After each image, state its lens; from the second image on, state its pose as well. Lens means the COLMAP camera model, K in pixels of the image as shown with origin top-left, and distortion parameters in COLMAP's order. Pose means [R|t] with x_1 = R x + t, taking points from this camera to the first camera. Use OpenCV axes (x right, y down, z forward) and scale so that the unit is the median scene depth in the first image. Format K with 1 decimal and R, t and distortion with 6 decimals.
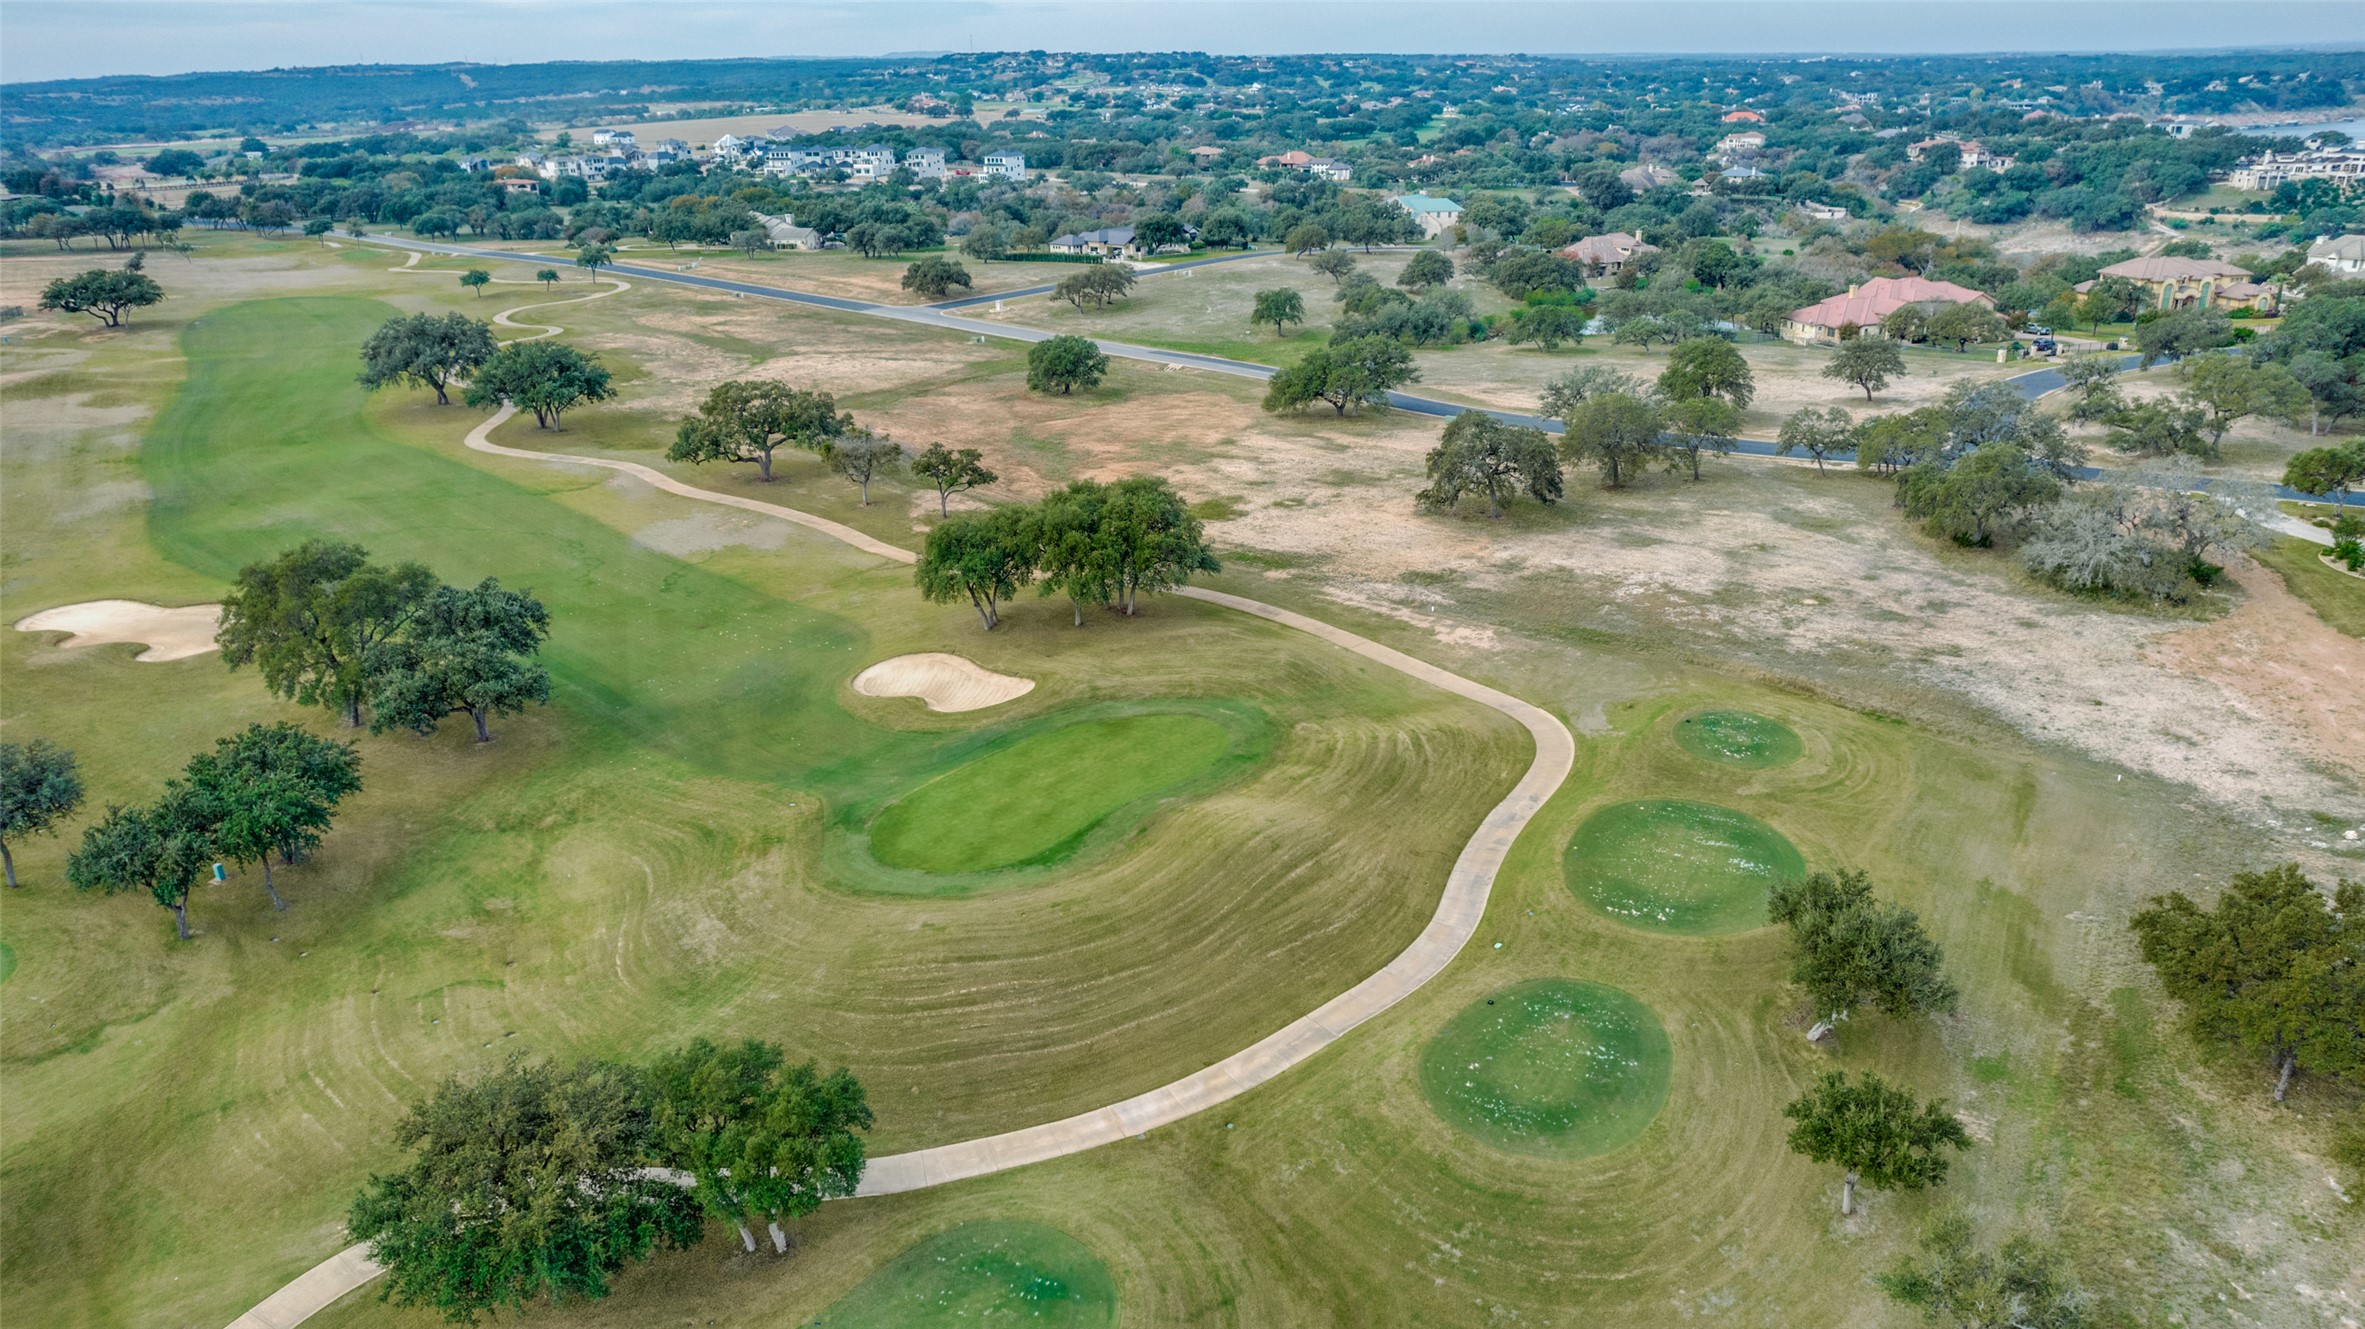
lens RADIAL K [[1531.2, 0, 1163.8], [0, 1531.2, 671.7], [0, 0, 1]] dist [-0.077255, 0.066948]
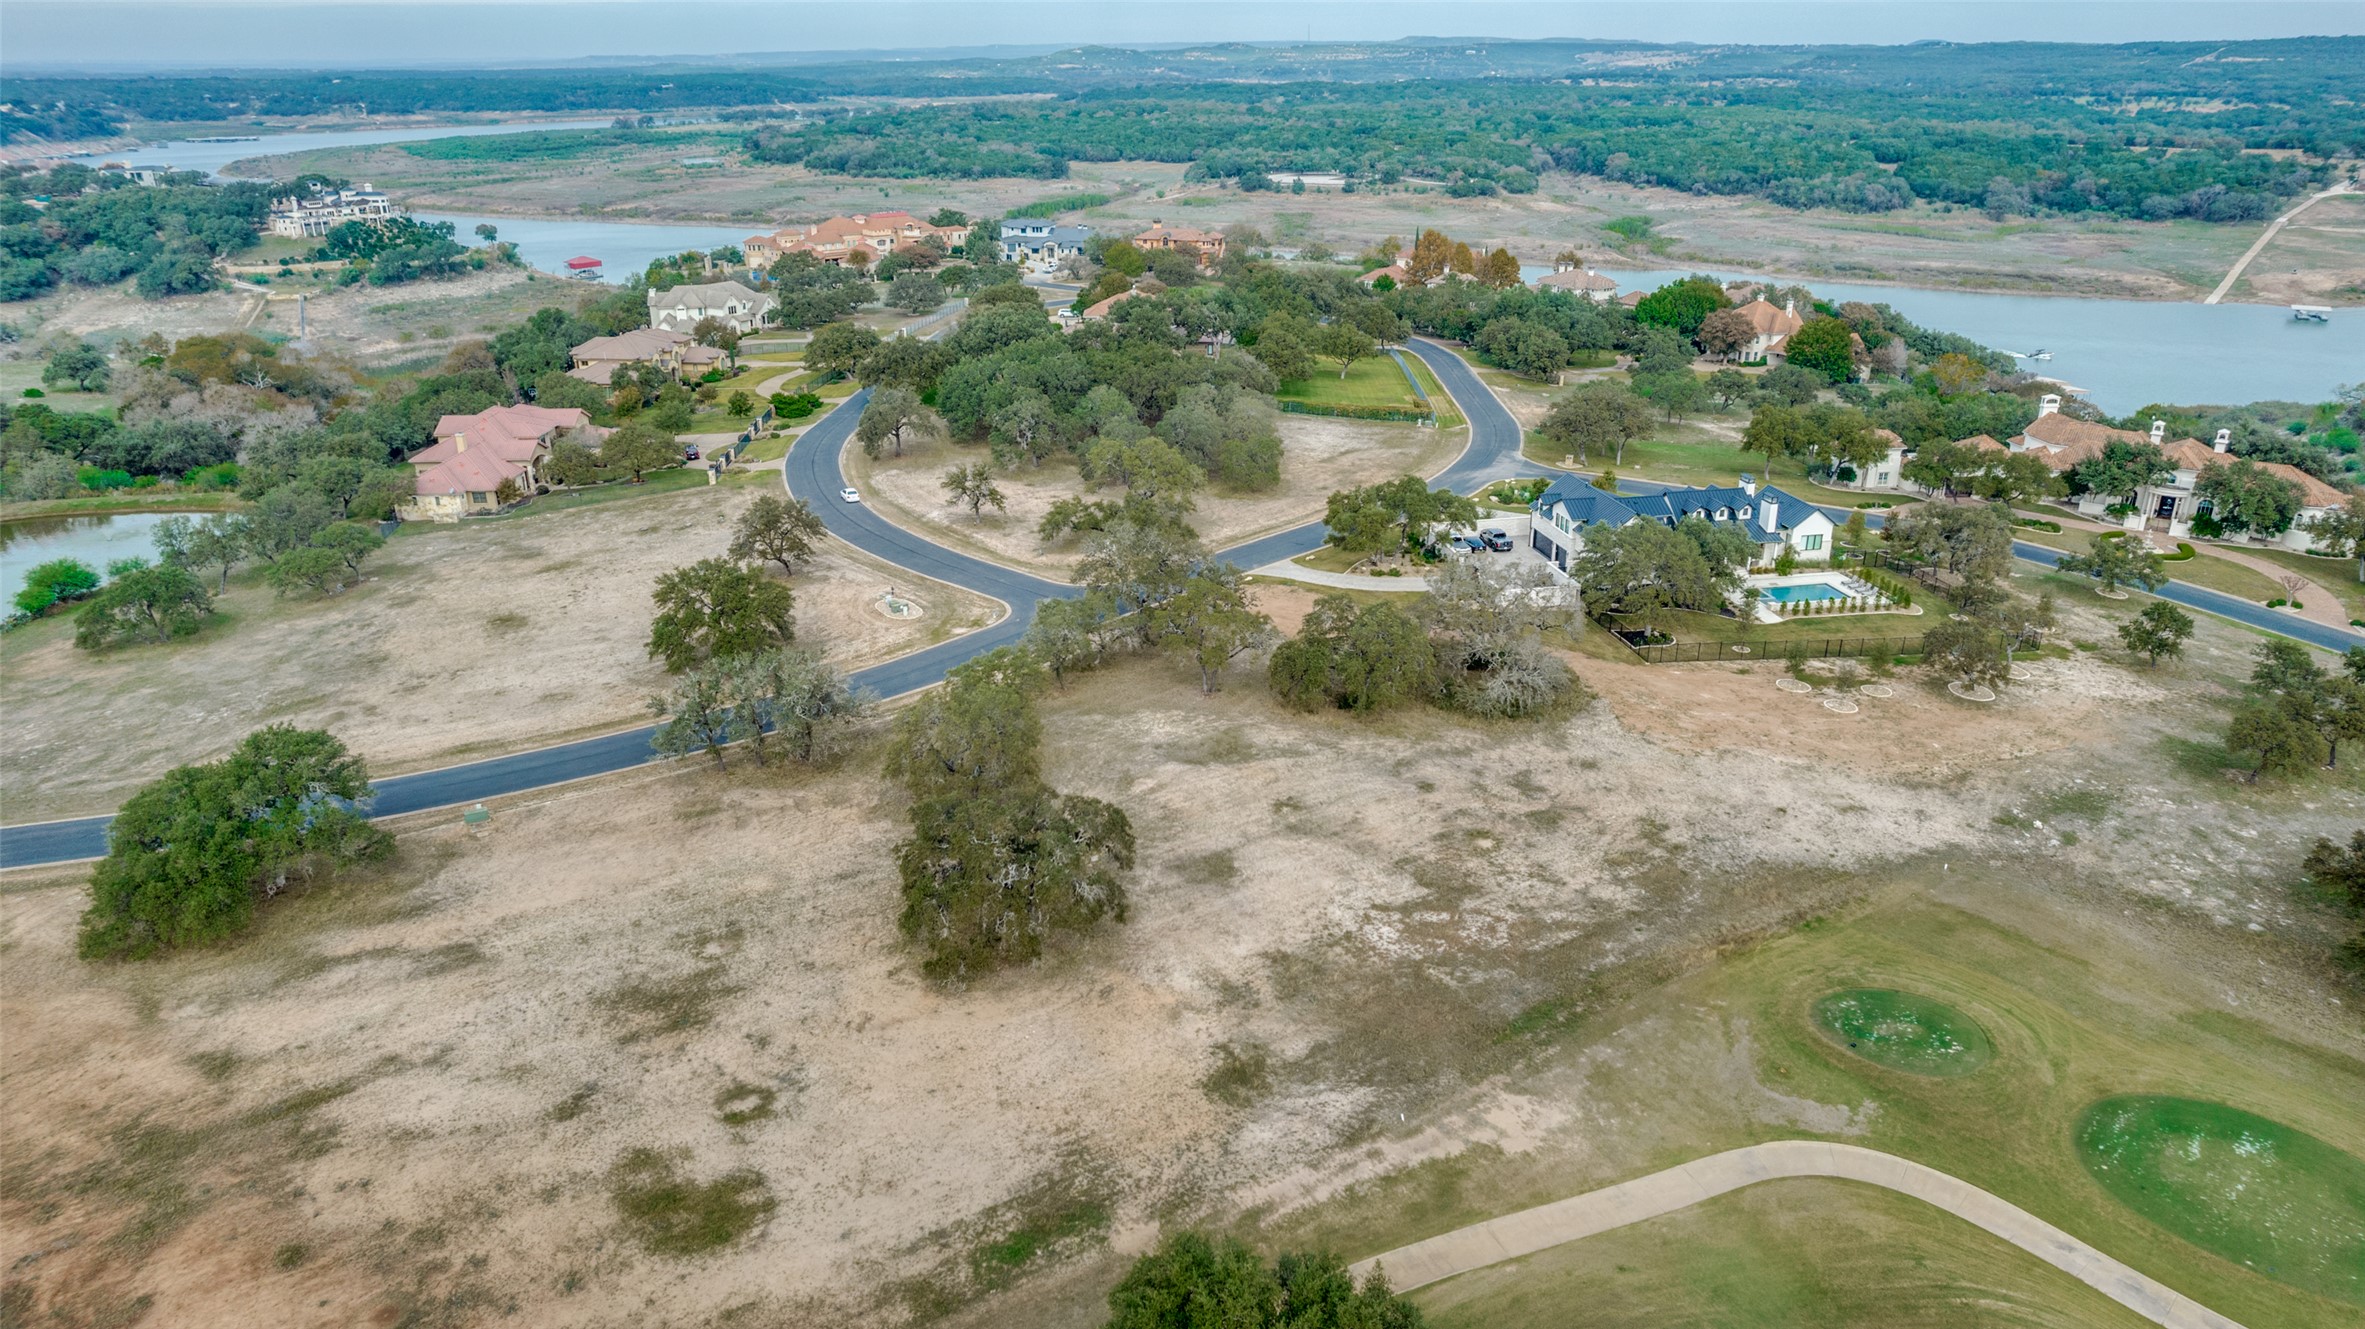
lens RADIAL K [[1531.2, 0, 1189.0], [0, 1531.2, 662.8], [0, 0, 1]] dist [-0.077255, 0.066948]
pose [[0.294041, -0.335850, 0.894843, -0.078058], [0.351811, 0.908532, 0.225384, -0.085442], [-0.888689, 0.248543, 0.385302, 0.173521]]
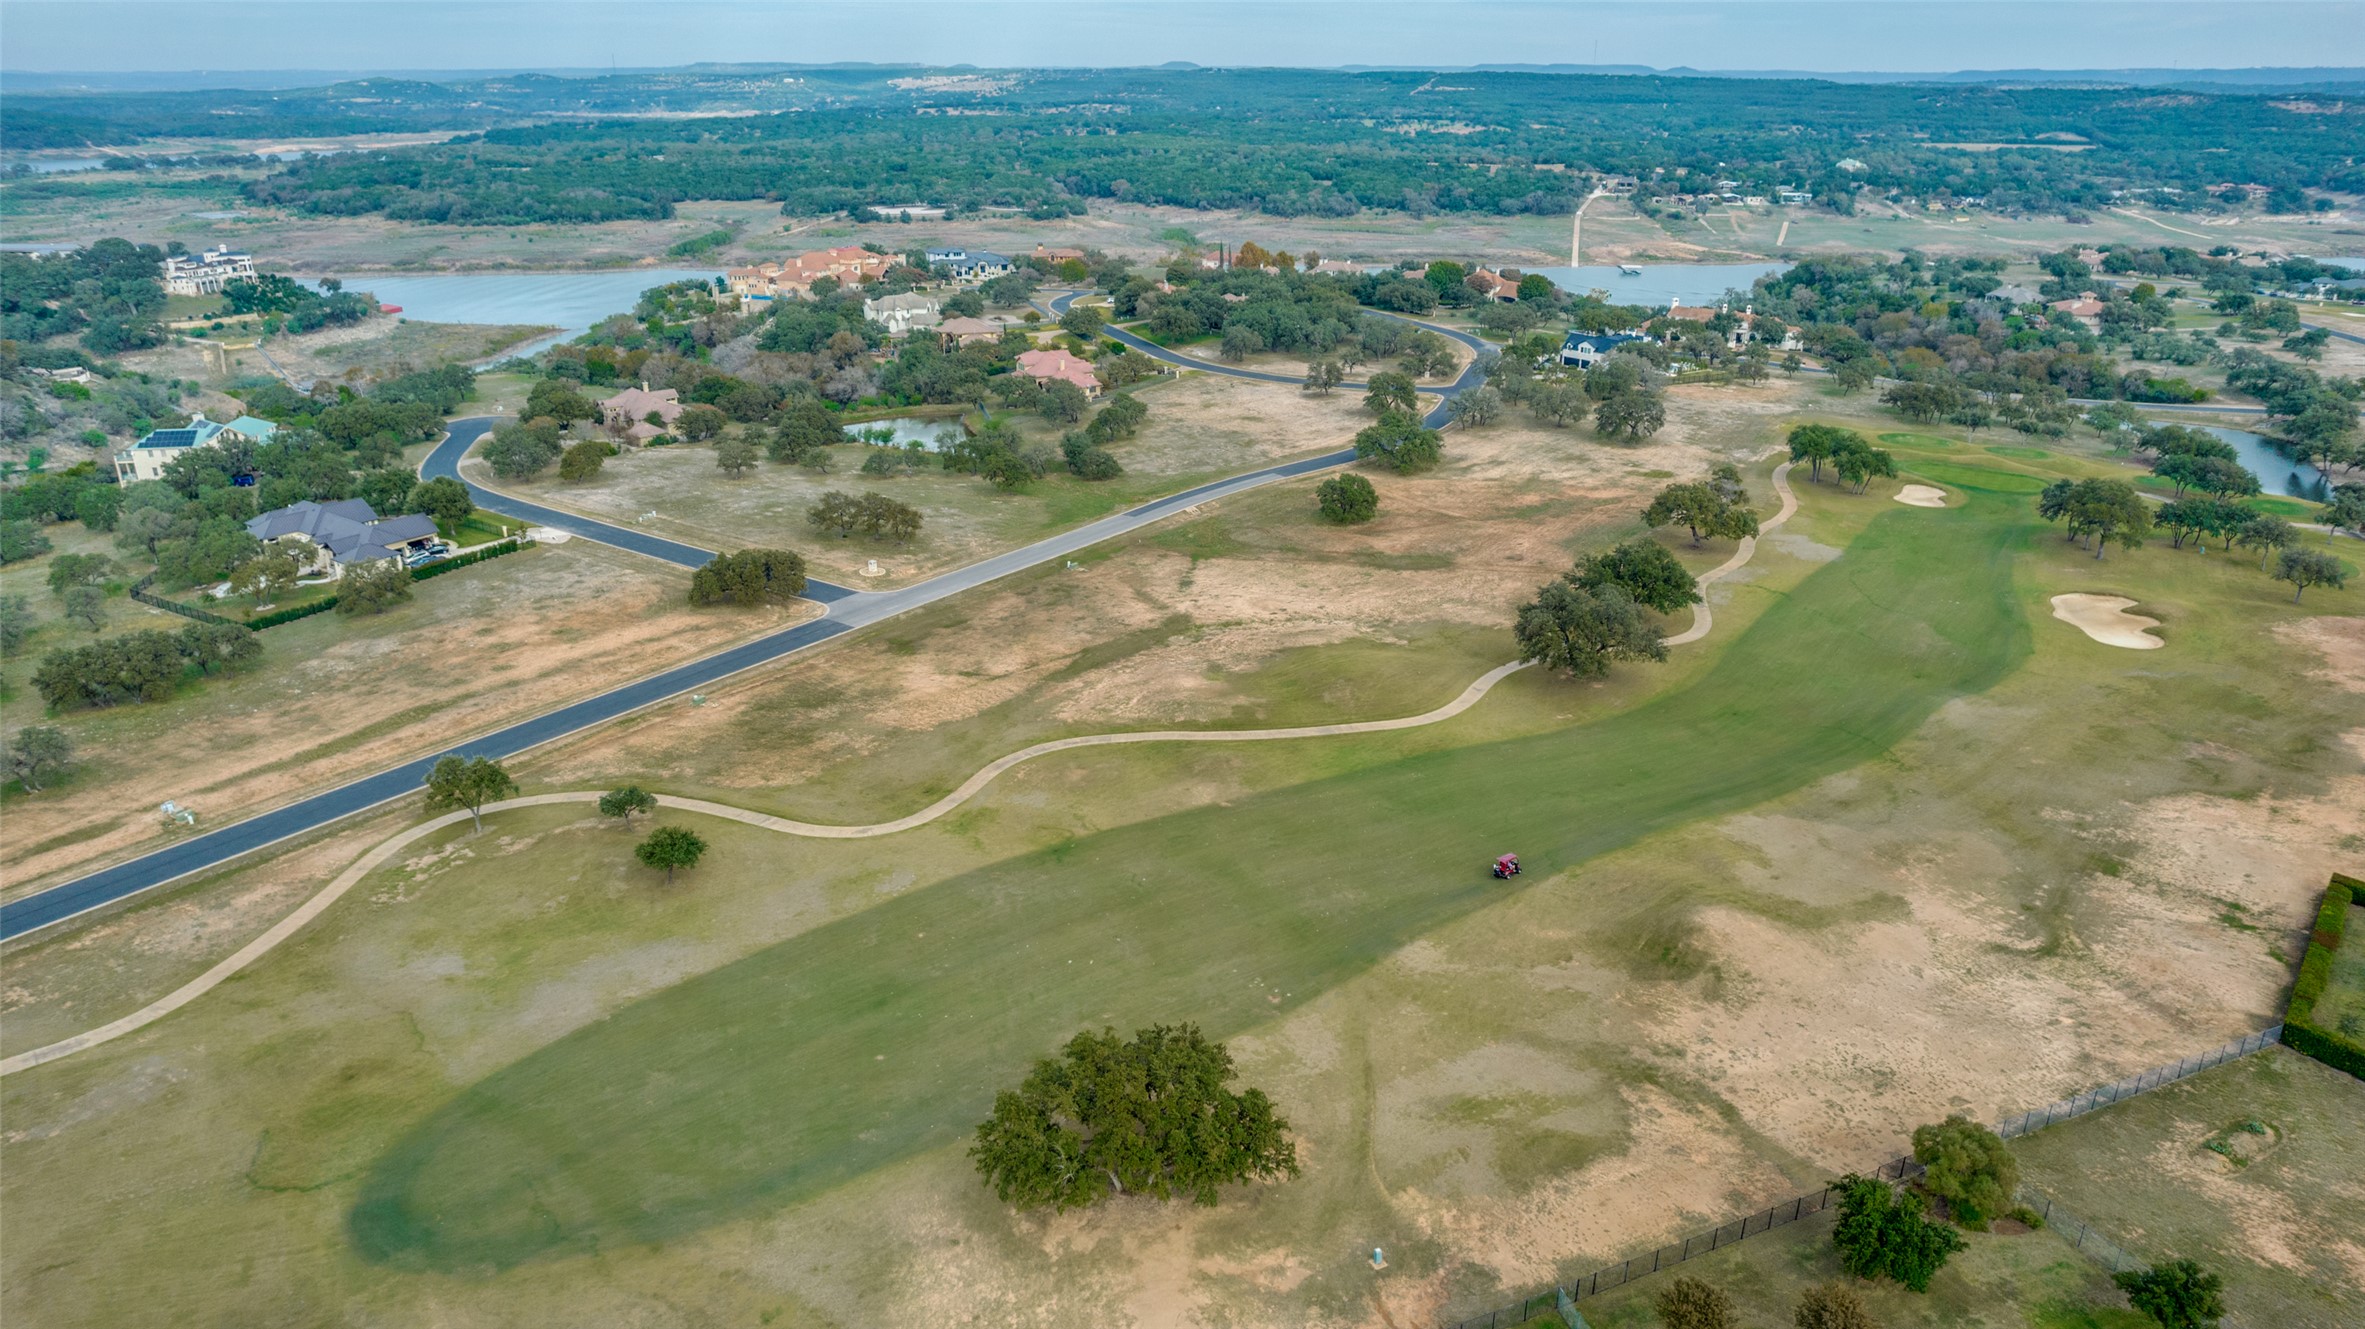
lens RADIAL K [[1531.2, 0, 1180.7], [0, 1531.2, 679.7], [0, 0, 1]] dist [-0.077255, 0.066948]
pose [[-0.151148, -0.346591, 0.925759, -0.491805], [0.369841, 0.848673, 0.378115, -0.233496], [-0.916718, 0.399535, -0.000092, 0.459408]]
